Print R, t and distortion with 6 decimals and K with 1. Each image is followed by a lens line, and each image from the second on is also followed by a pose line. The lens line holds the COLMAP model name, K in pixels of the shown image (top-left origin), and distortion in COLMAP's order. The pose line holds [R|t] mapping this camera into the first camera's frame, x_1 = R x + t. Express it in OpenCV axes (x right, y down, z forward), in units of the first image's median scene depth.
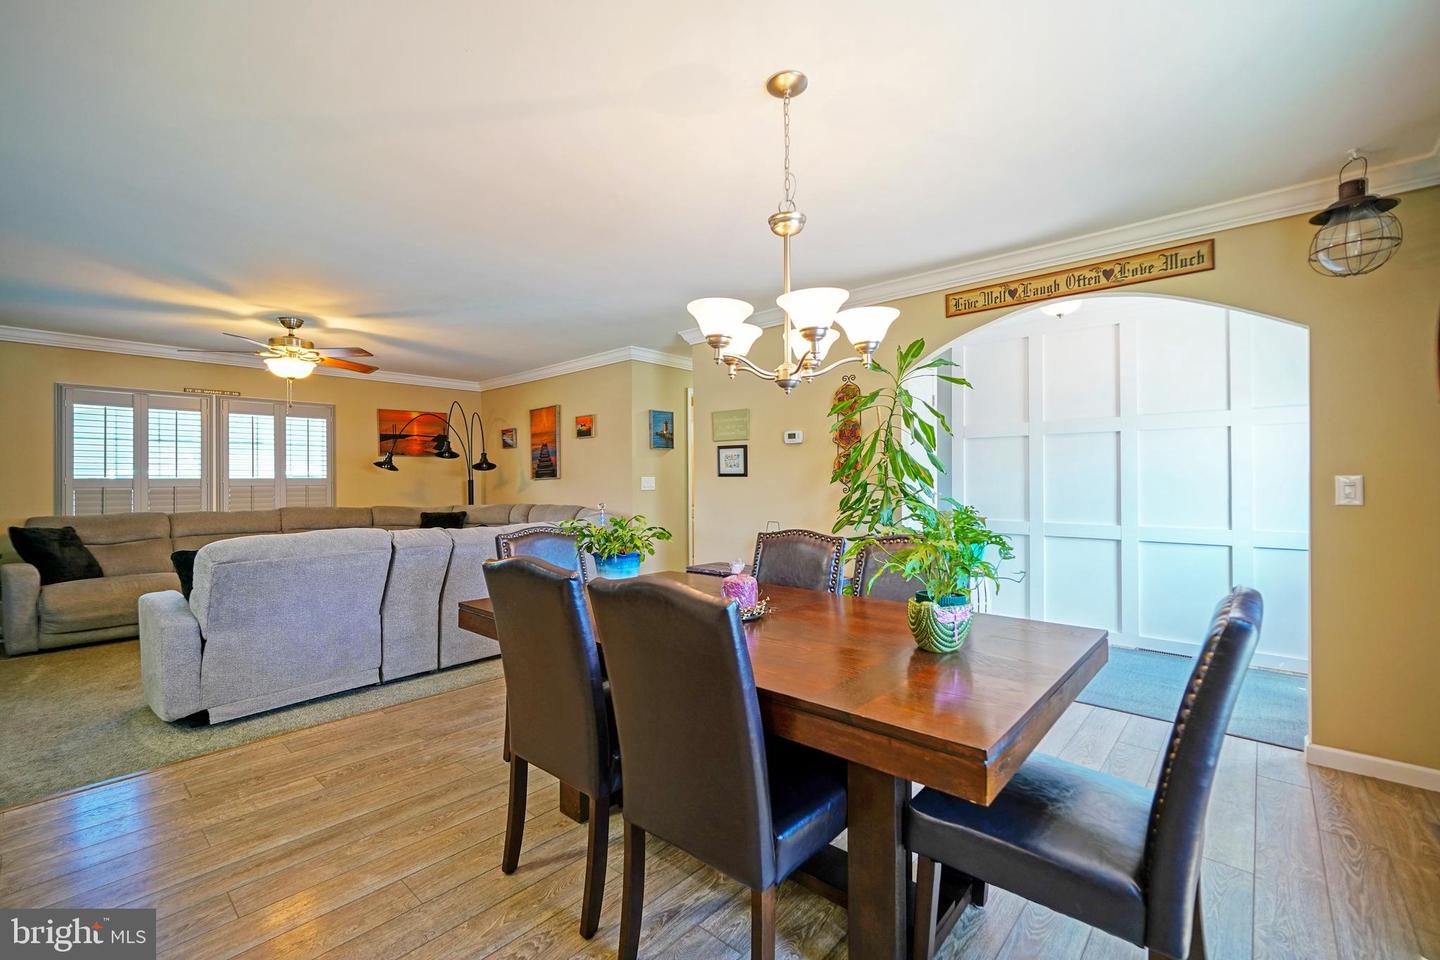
lens RADIAL K [[605.2, 0, 706.3], [0, 605.2, 475.8], [0, 0, 1]] dist [-0.000113, 0.000030]
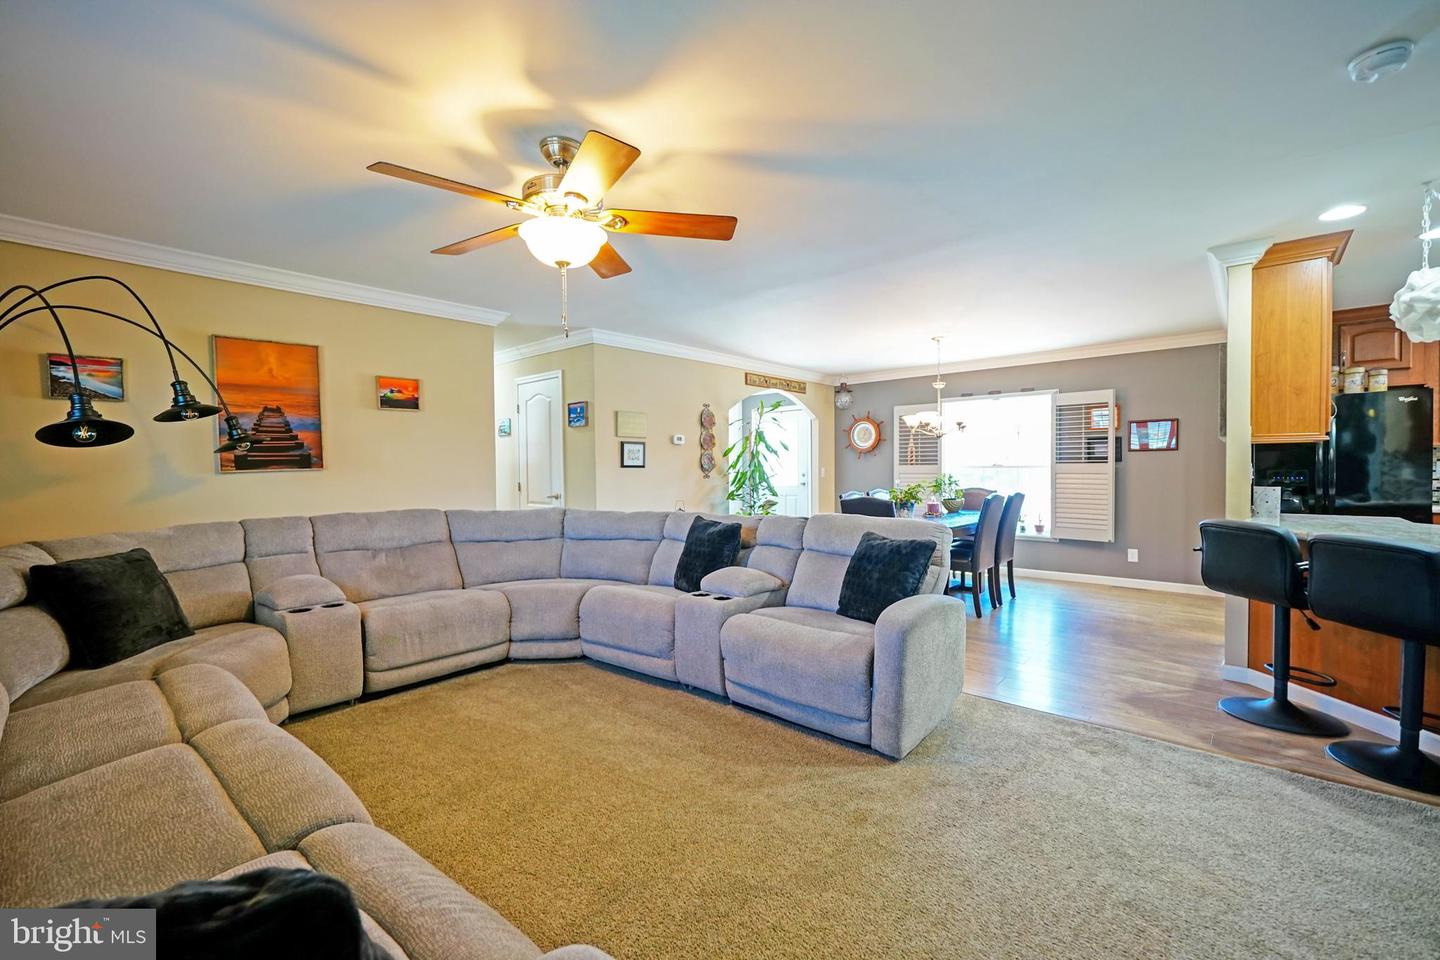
lens RADIAL K [[608.1, 0, 710.0], [0, 608.1, 478.2], [0, 0, 1]] dist [-0.001116, 0.000428]
pose [[-0.000303, -0.010270, 0.999947, -0.952833], [0.002370, 0.999944, 0.010271, 0.007835], [-0.999997, 0.002373, -0.000278, 0.701823]]
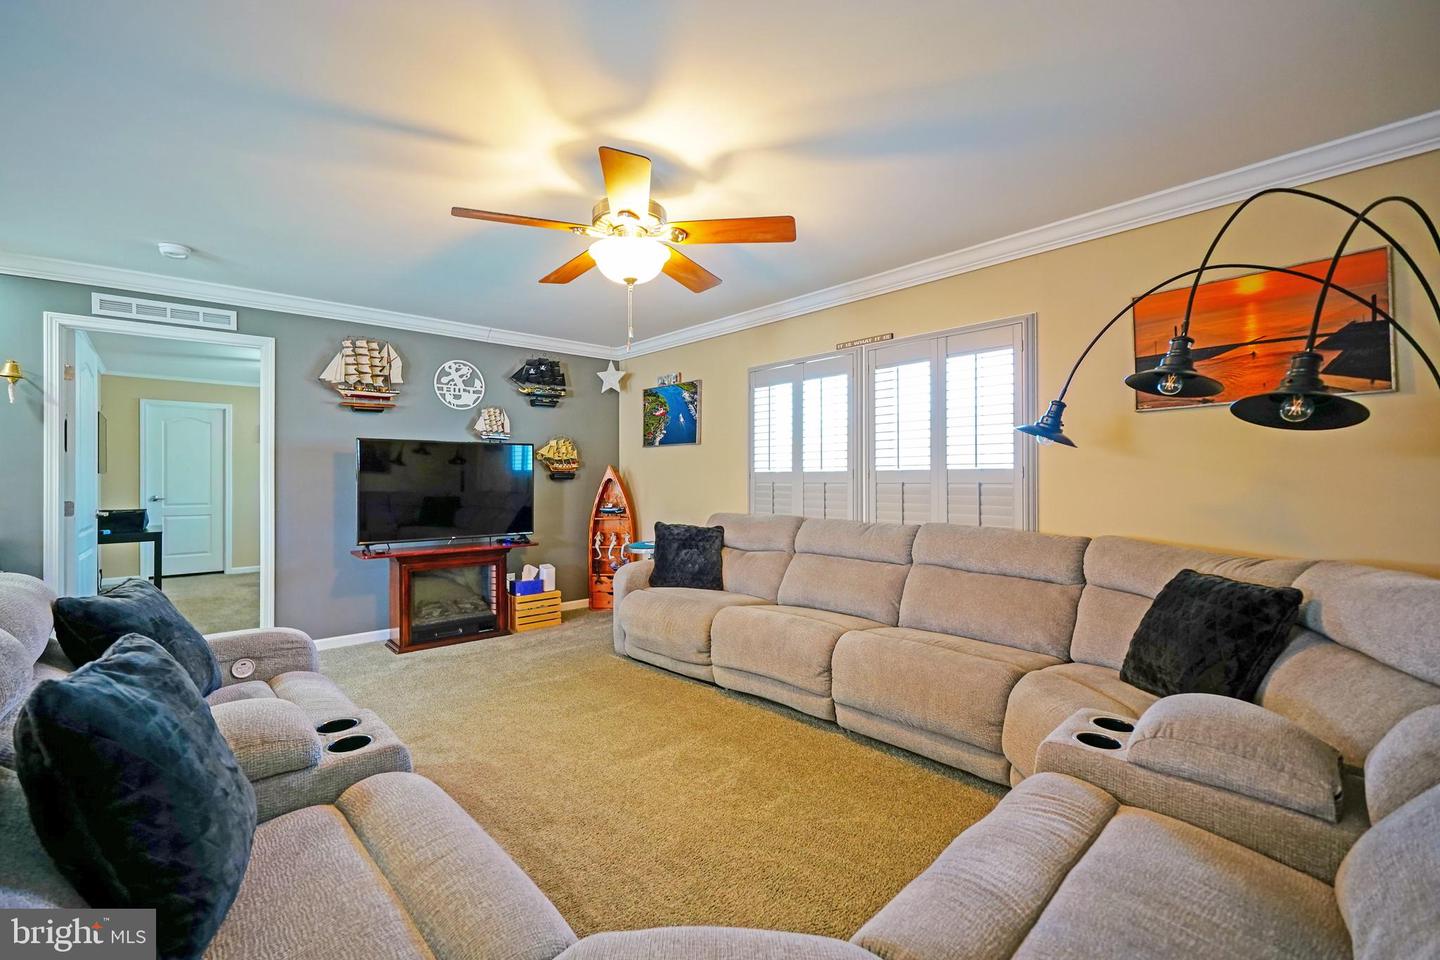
lens RADIAL K [[608.5, 0, 709.1], [0, 608.5, 476.3], [0, 0, 1]] dist [-0.010040, 0.005989]
pose [[-0.102453, 0.004006, -0.994730, -0.129929], [0.009498, 0.999950, 0.003049, 0.006493], [0.994693, -0.009136, -0.102486, 0.900039]]
